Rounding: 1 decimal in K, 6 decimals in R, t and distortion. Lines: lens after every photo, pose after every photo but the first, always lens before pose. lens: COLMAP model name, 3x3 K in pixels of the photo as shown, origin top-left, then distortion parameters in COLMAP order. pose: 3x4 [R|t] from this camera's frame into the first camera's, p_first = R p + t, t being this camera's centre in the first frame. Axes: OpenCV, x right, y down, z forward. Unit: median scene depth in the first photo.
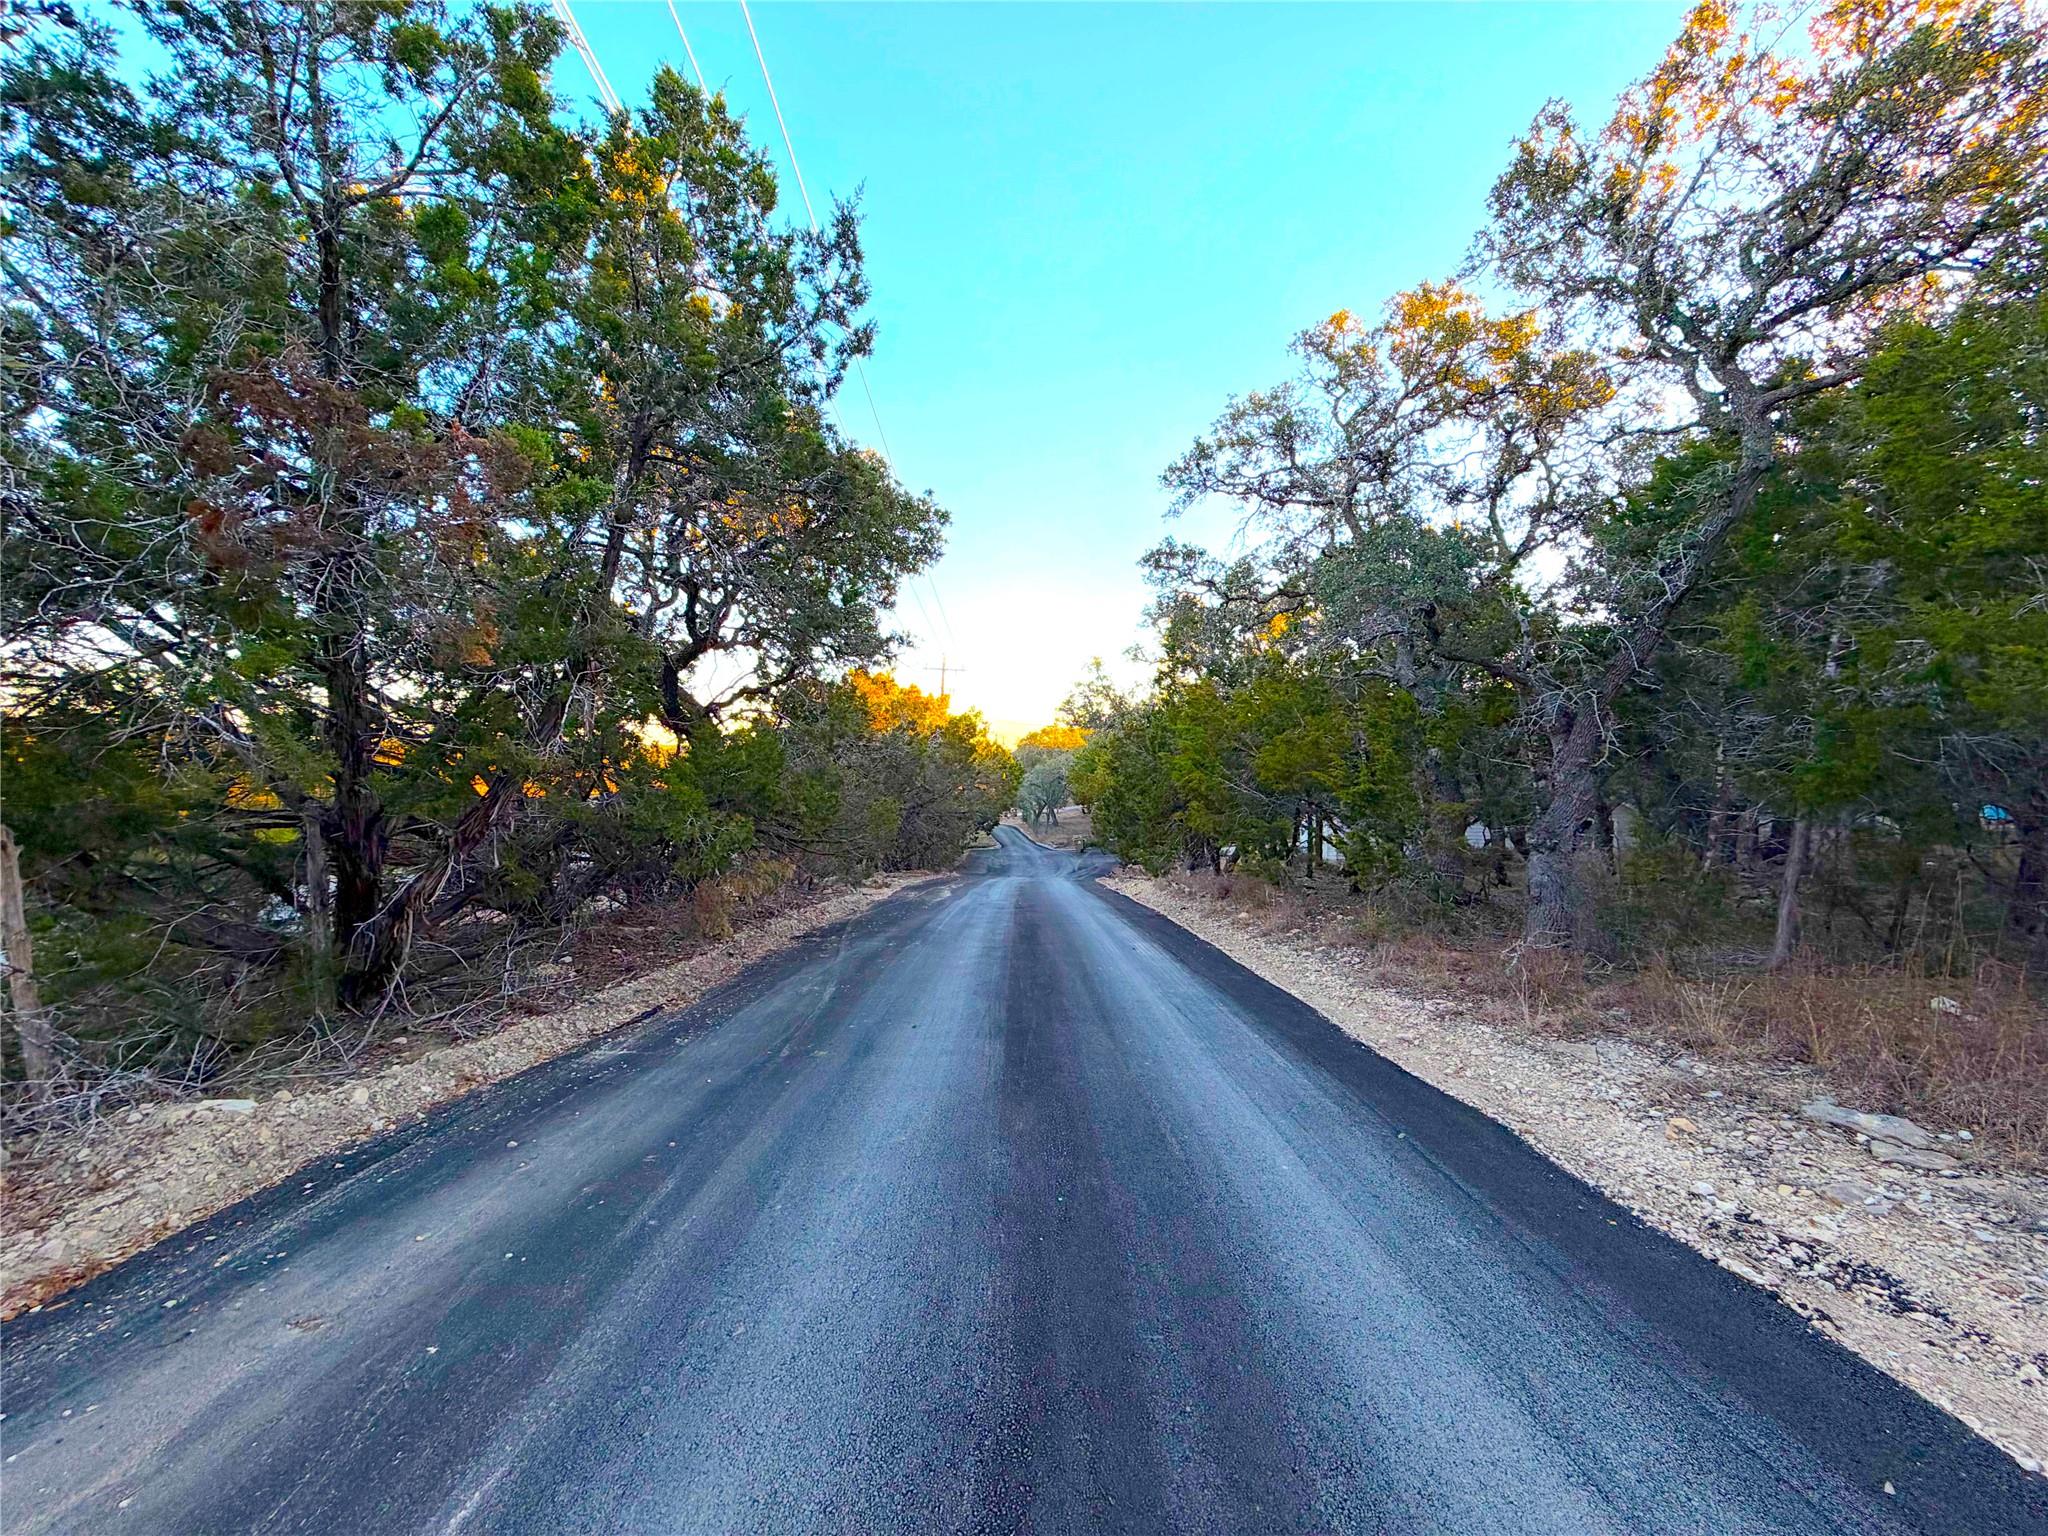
lens RADIAL K [[812.5, 0, 1020.1], [0, 812.5, 763.3], [0, 0, 1]] dist [-0.000816, 0.000149]
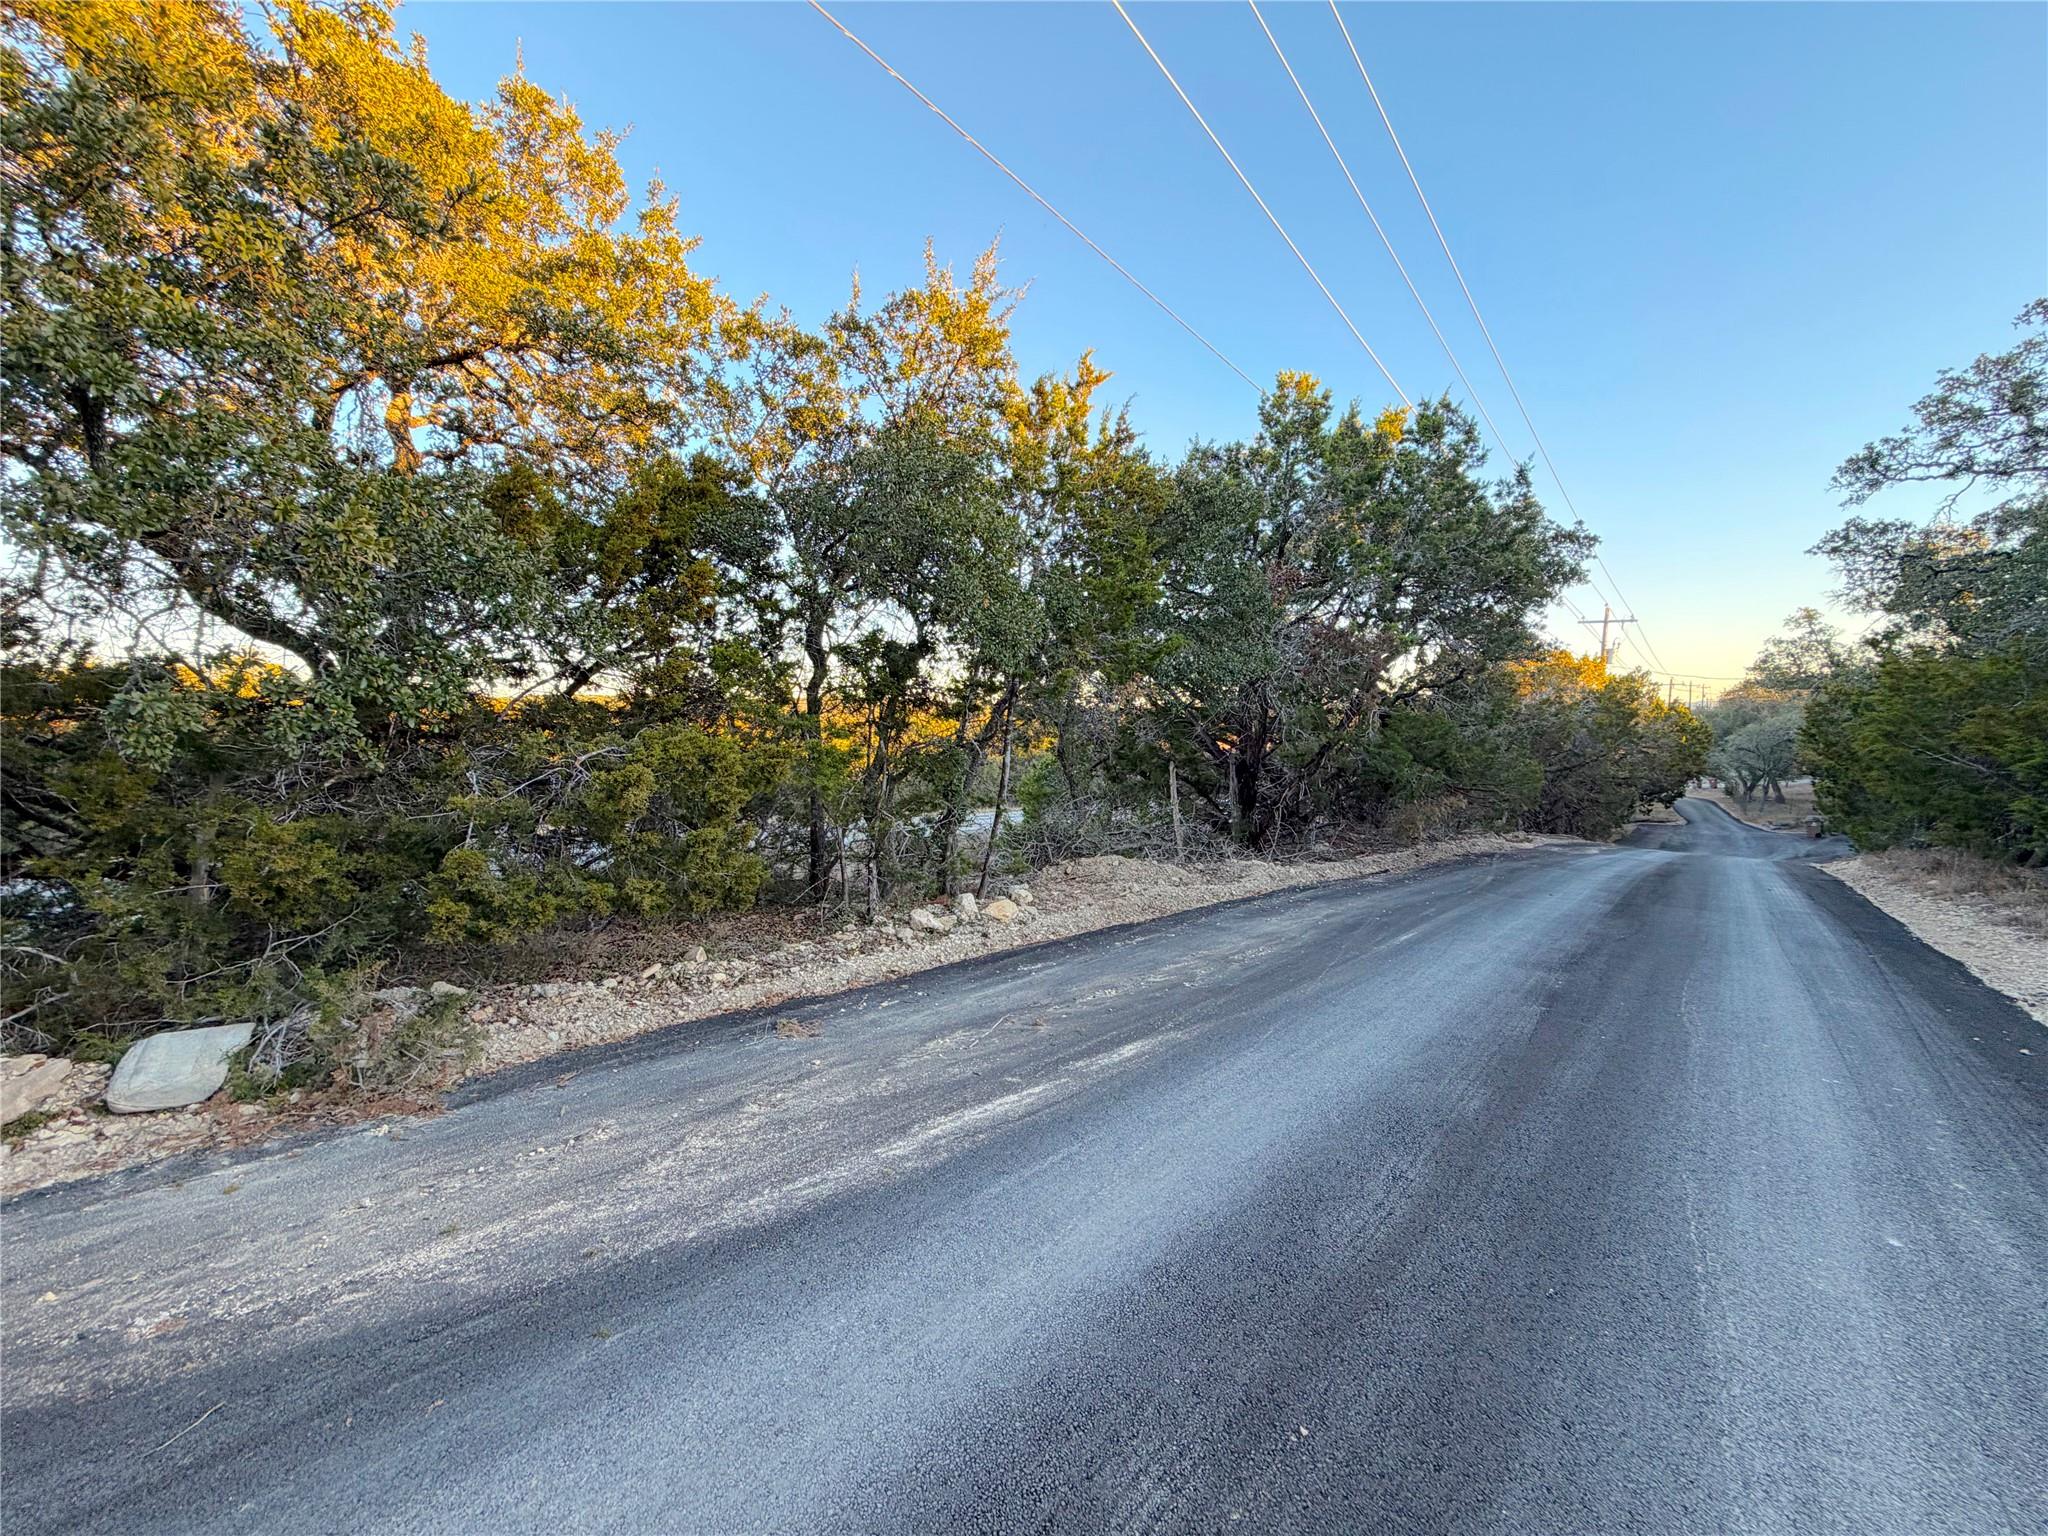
lens RADIAL K [[812.5, 0, 1020.1], [0, 812.5, 763.3], [0, 0, 1]] dist [-0.000816, 0.000149]
pose [[0.751533, 0.030767, -0.658977, 0.051876], [0.003676, 0.998701, 0.050820, -0.014975], [0.659685, -0.040615, 0.750444, -0.353819]]
